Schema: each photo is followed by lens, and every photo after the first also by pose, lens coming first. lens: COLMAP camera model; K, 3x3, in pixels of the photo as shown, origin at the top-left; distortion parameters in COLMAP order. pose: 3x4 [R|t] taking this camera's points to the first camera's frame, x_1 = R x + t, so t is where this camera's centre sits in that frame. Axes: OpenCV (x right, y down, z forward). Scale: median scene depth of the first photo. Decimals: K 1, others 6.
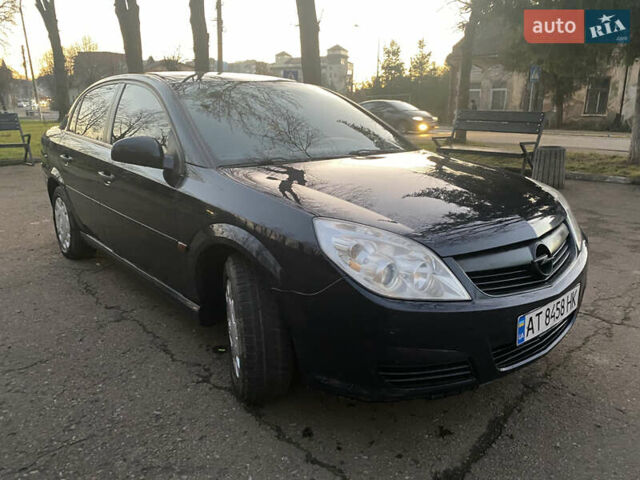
lens RADIAL K [[489.6, 0, 323.1], [0, 489.6, 240.4], [0, 0, 1]] dist [0.010514, -0.003633]
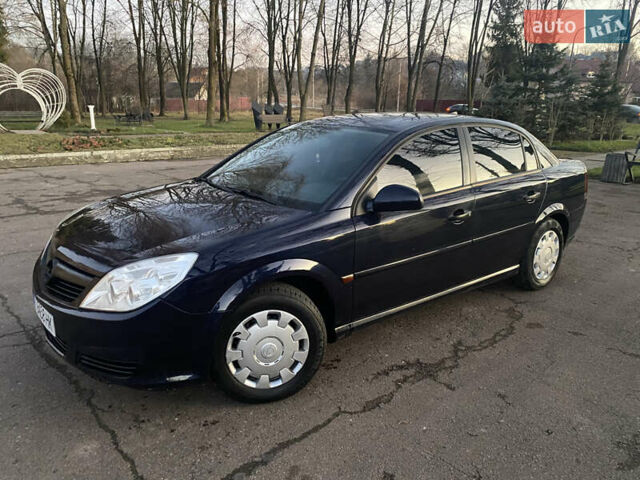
lens RADIAL K [[489.3, 0, 321.8], [0, 489.3, 240.7], [0, 0, 1]] dist [0.013345, -0.008119]
pose [[-0.040992, 0.267130, -0.962788, 1.263920], [-0.274813, 0.923419, 0.267907, -0.449639], [0.960623, 0.275569, 0.035558, 1.233501]]
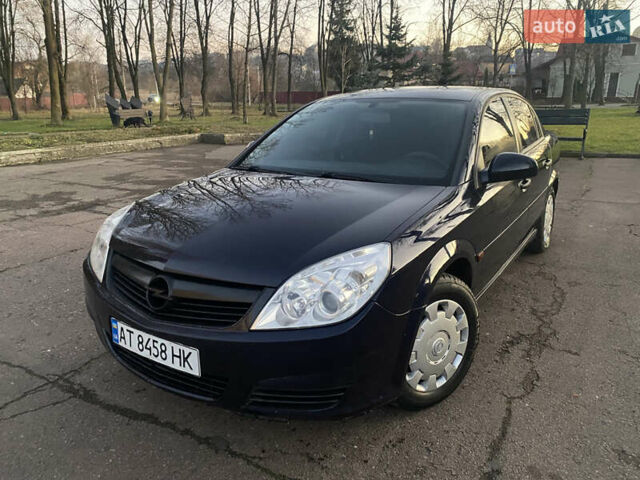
lens RADIAL K [[488.5, 0, 323.1], [0, 488.5, 230.1], [0, 0, 1]] dist [0.006853, -0.001706]
pose [[0.265895, 0.249097, -0.931263, 1.084245], [-0.238739, 0.952960, 0.186735, -0.264814], [0.933972, 0.172677, 0.312857, 0.735724]]
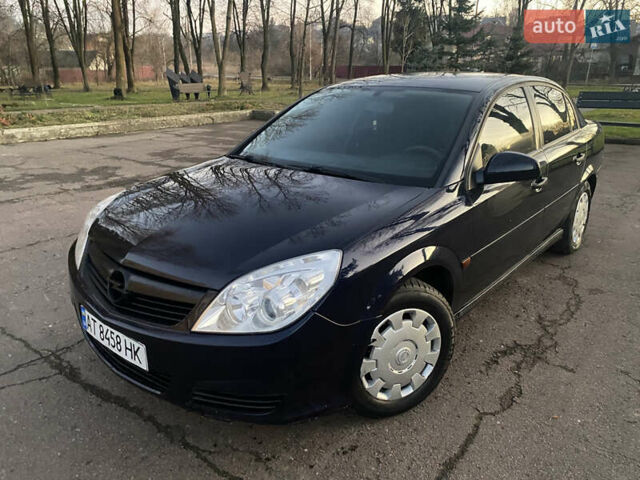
lens RADIAL K [[489.3, 0, 321.8], [0, 489.3, 240.7], [0, 0, 1]] dist [0.013345, -0.008119]
pose [[0.140624, 0.321092, -0.936549, 1.083533], [-0.255565, 0.925664, 0.278986, -0.334462], [0.956510, 0.200117, 0.212231, 0.881434]]
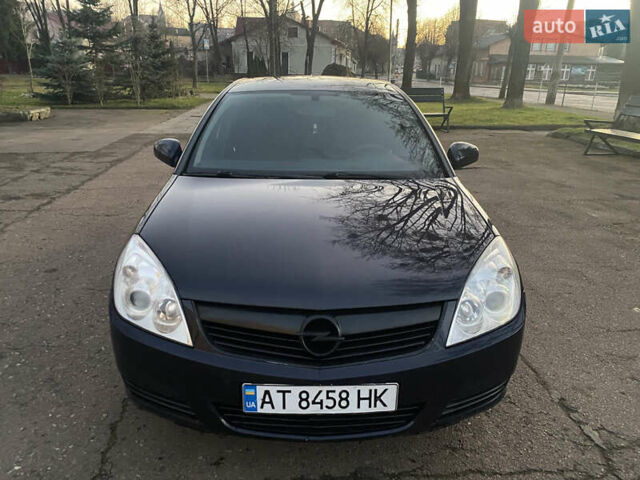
lens RADIAL K [[489.6, 0, 323.1], [0, 489.6, 240.4], [0, 0, 1]] dist [0.010514, -0.003633]
pose [[0.764943, 0.220958, -0.605012, 0.703887], [-0.181350, 0.975201, 0.126867, -0.177952], [0.618041, 0.012673, 0.786044, 0.241270]]
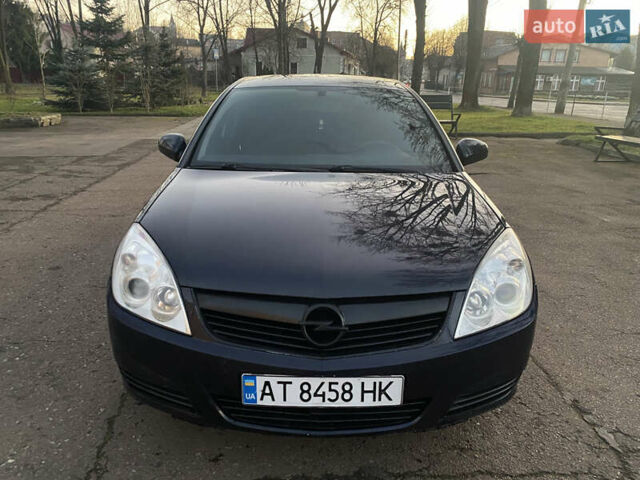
lens RADIAL K [[489.3, 0, 321.8], [0, 489.3, 240.7], [0, 0, 1]] dist [0.013345, -0.008119]
pose [[0.752518, 0.215601, -0.622281, 0.700314], [-0.187866, 0.975909, 0.110938, -0.145654], [0.631208, 0.033423, 0.774893, 0.262378]]
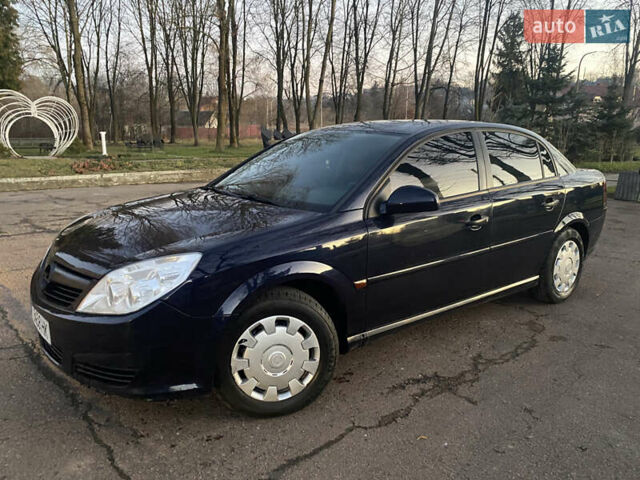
lens RADIAL K [[489.3, 0, 321.8], [0, 489.3, 240.7], [0, 0, 1]] dist [0.013345, -0.008119]
pose [[-0.056954, 0.216339, -0.974656, 1.223822], [-0.265862, 0.937704, 0.223672, -0.391260], [0.962327, 0.271863, 0.004110, 1.243668]]
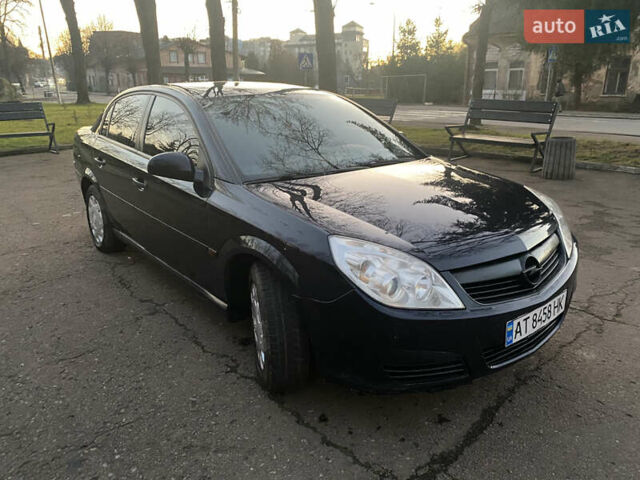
lens RADIAL K [[490.9, 0, 323.8], [0, 490.9, 237.1], [0, 0, 1]] dist [0.013711, -0.003915]
pose [[0.999595, 0.002362, -0.028346, 0.000978], [-0.001272, 0.999260, 0.038430, -0.059980], [0.028416, -0.038378, 0.998859, -0.106694]]
